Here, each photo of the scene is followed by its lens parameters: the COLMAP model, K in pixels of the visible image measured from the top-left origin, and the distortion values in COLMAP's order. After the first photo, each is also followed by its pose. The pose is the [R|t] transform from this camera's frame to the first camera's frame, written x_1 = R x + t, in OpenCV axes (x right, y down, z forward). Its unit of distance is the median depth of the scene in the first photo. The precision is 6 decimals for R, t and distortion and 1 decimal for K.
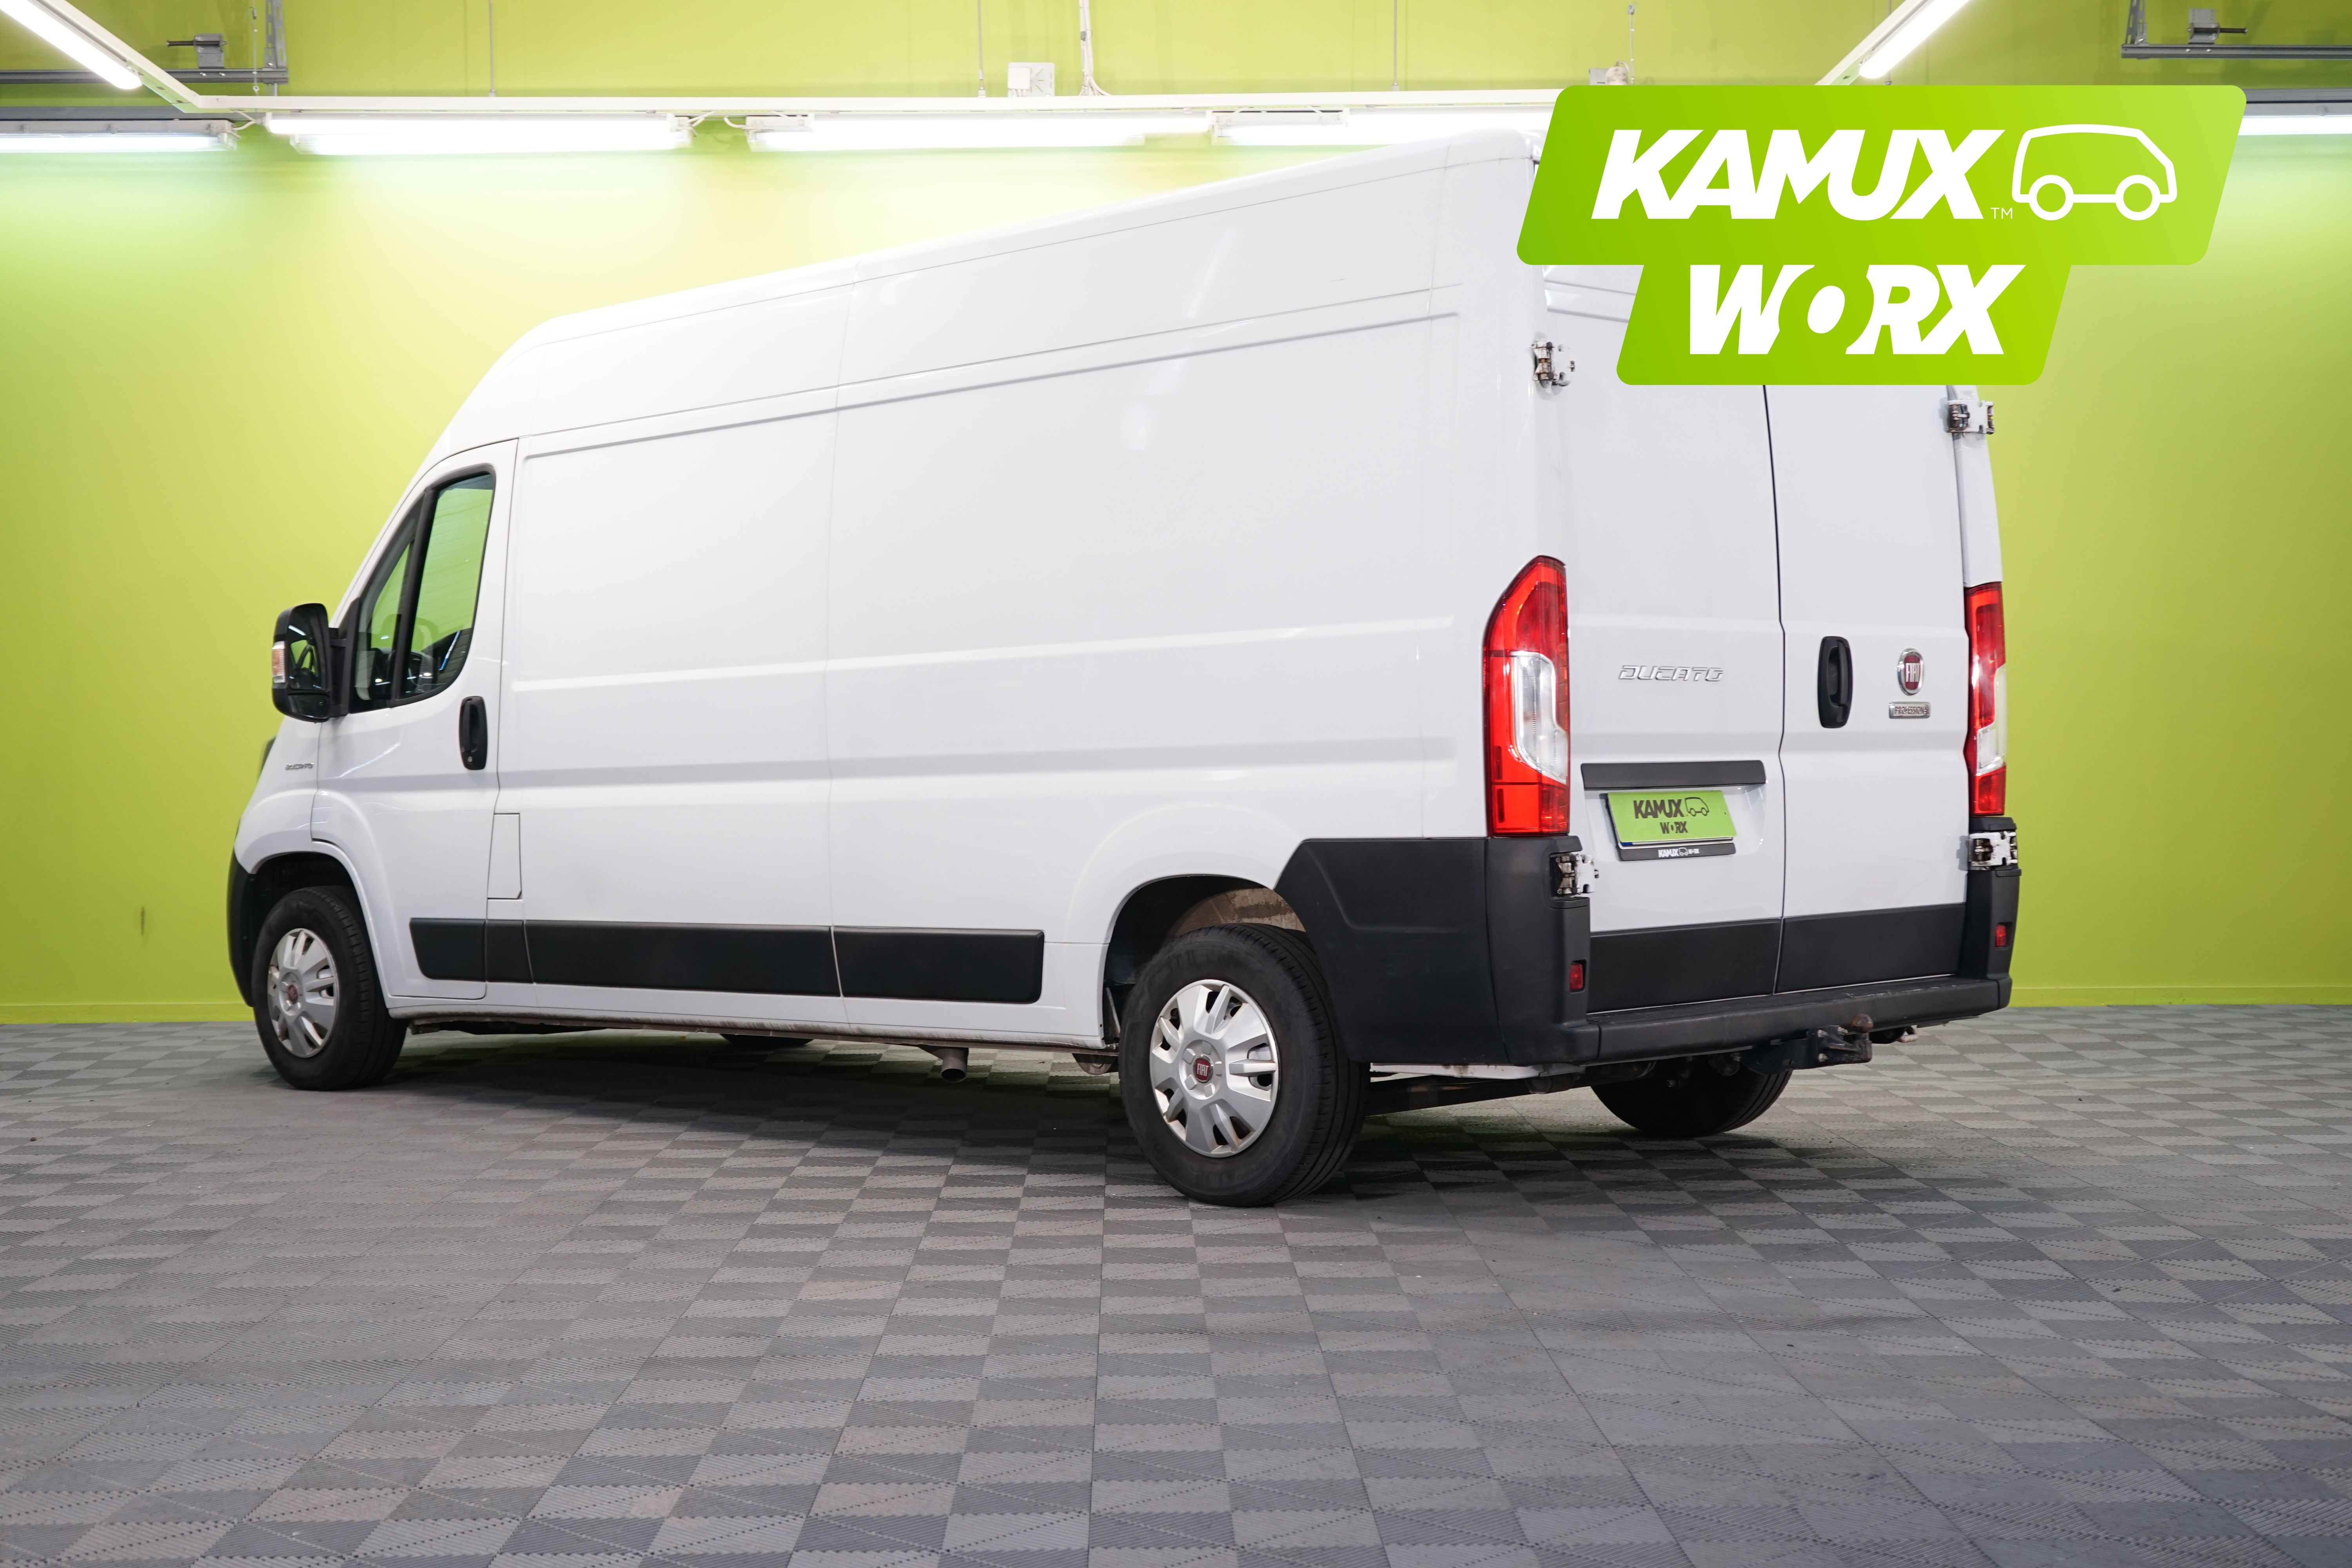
lens RADIAL K [[3330.6, 0, 1176.0], [0, 3330.6, 784.0], [0, 0, 1]] dist [0.000694, 0.044654]
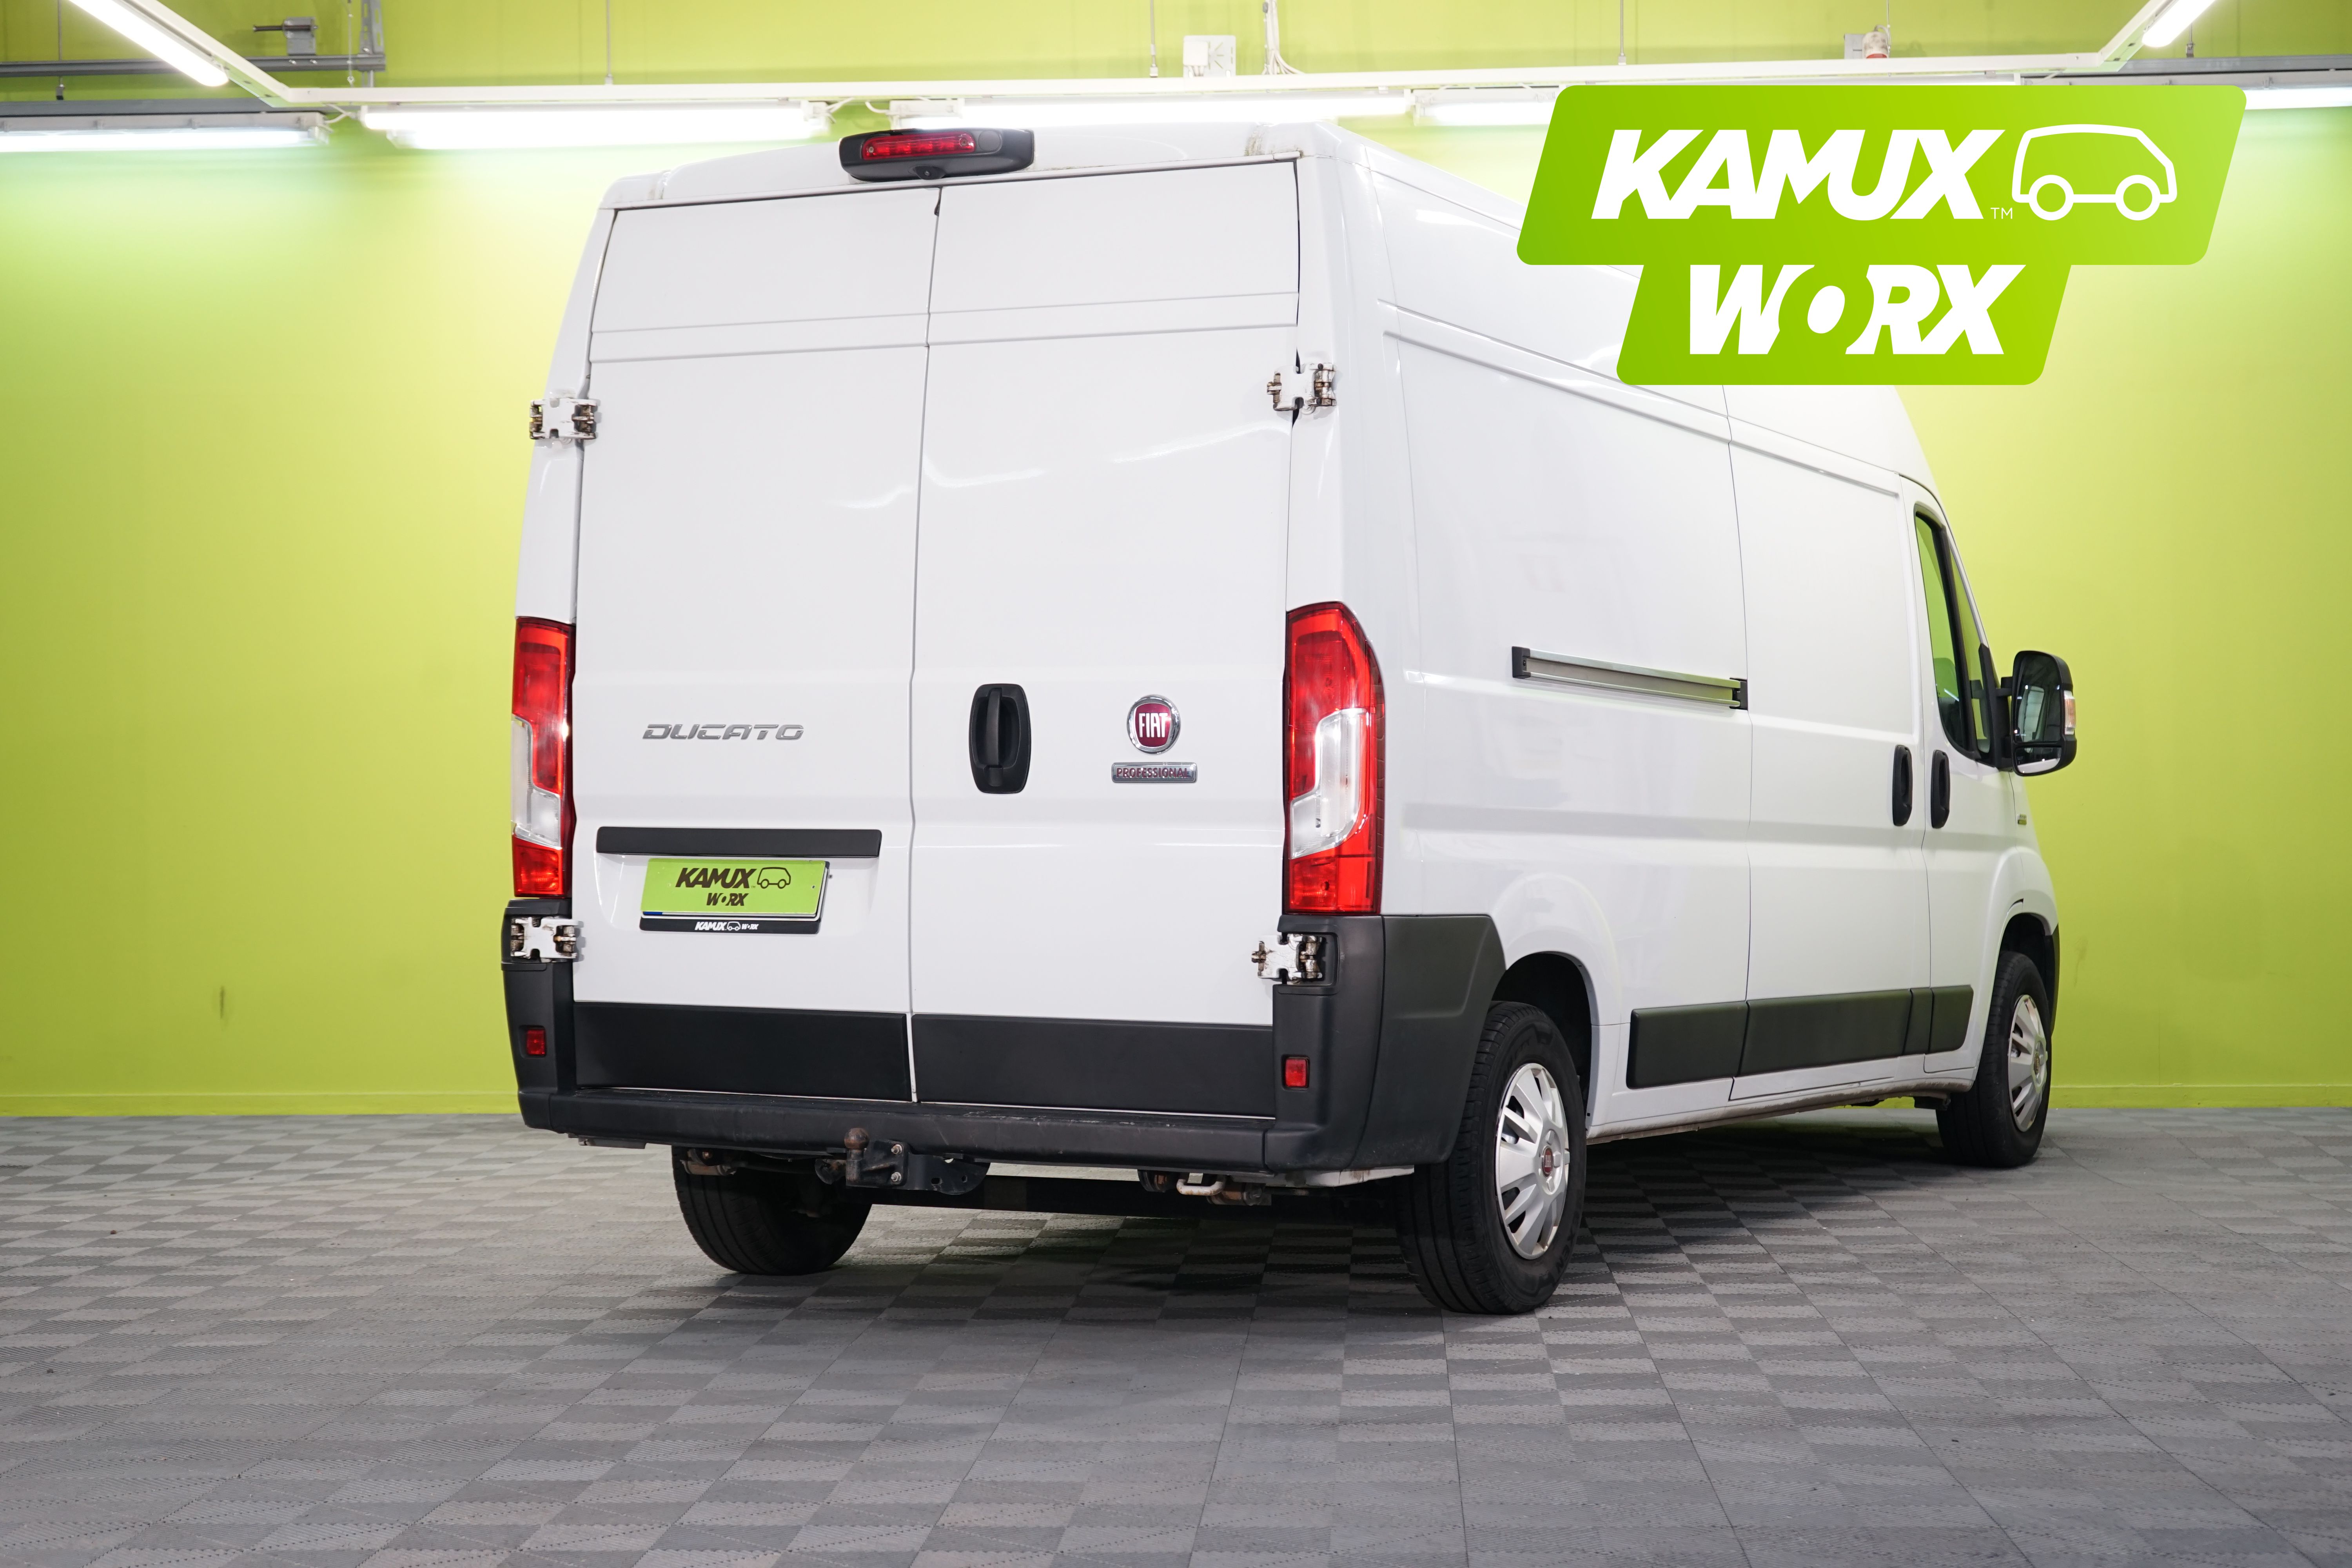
lens RADIAL K [[4115.2, 0, 1176.0], [0, 4115.2, 784.0], [0, 0, 1]] dist [-0.019368, 0.108349]
pose [[0.997691, -0.001335, -0.067907, 0.045524], [0.000201, 0.999860, -0.016702, 0.002012], [0.067920, 0.016649, 0.997552, -0.188305]]
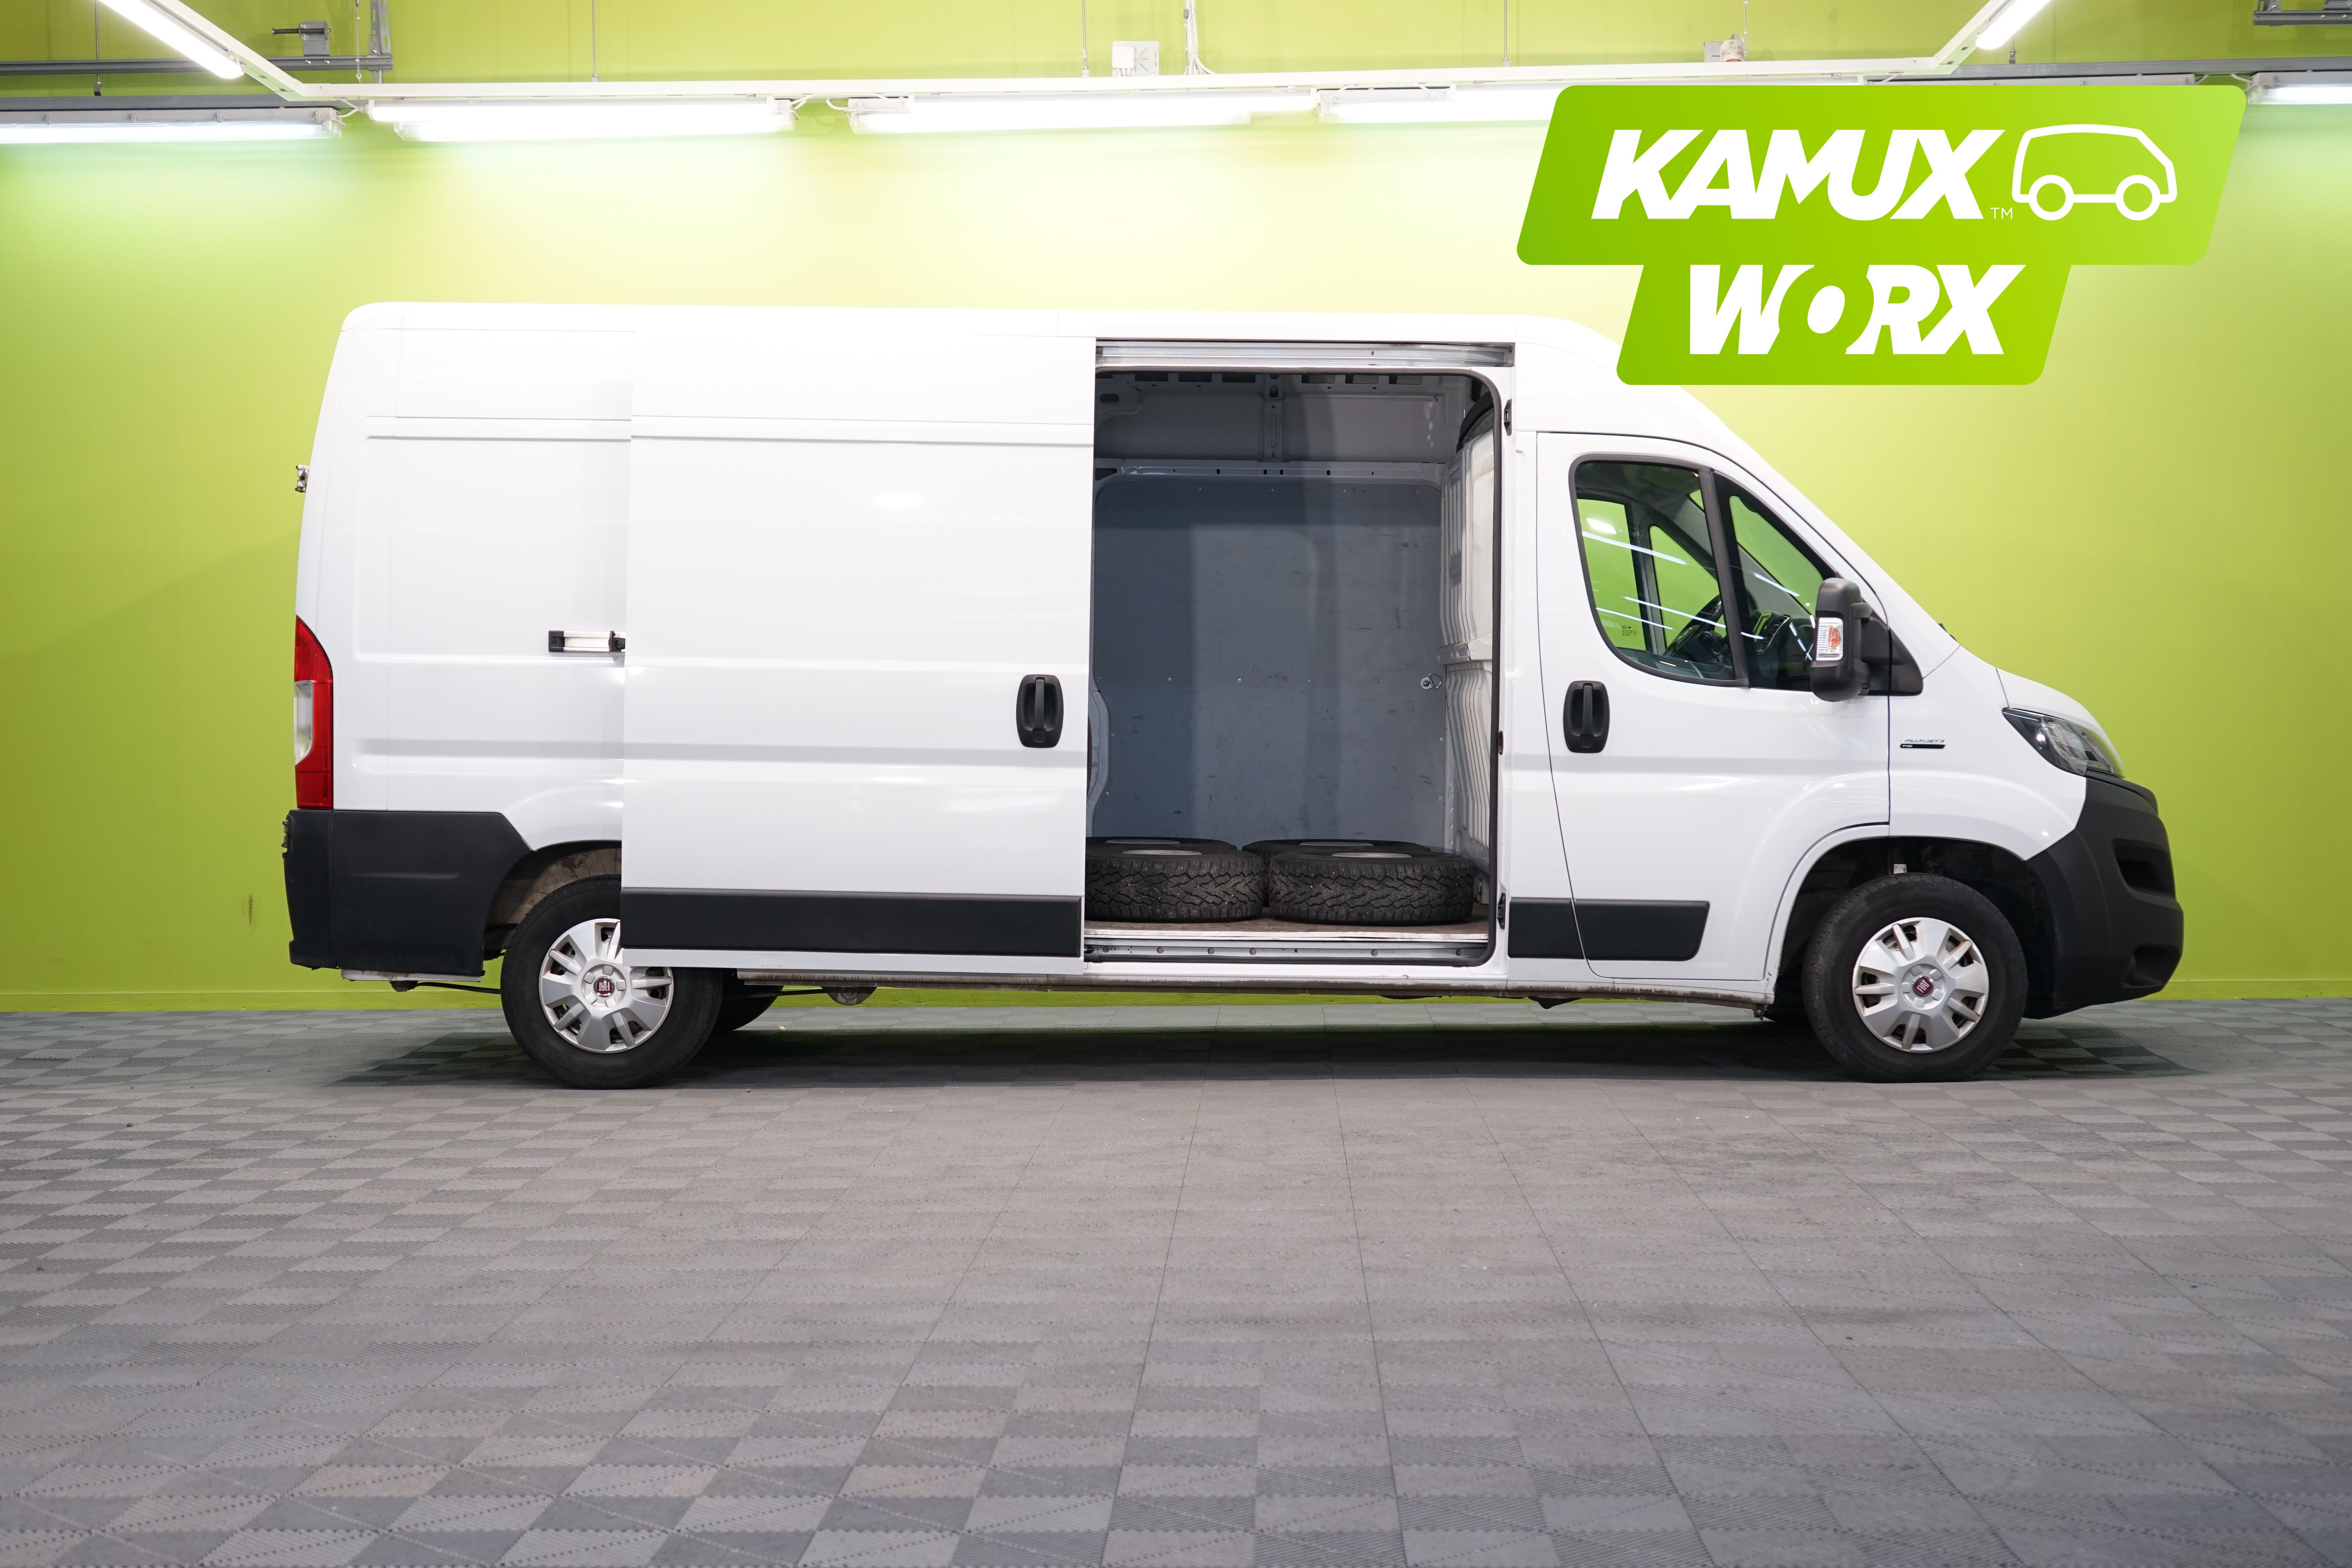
lens RADIAL K [[3416.5, 0, 1176.0], [0, 3416.5, 784.0], [0, 0, 1]] dist [-0.012684, 0.089733]
pose [[0.998882, -0.000414, -0.047272, 0.034075], [0.000585, 0.999993, 0.003610, -0.000042], [0.047270, -0.003634, 0.998876, -0.023867]]
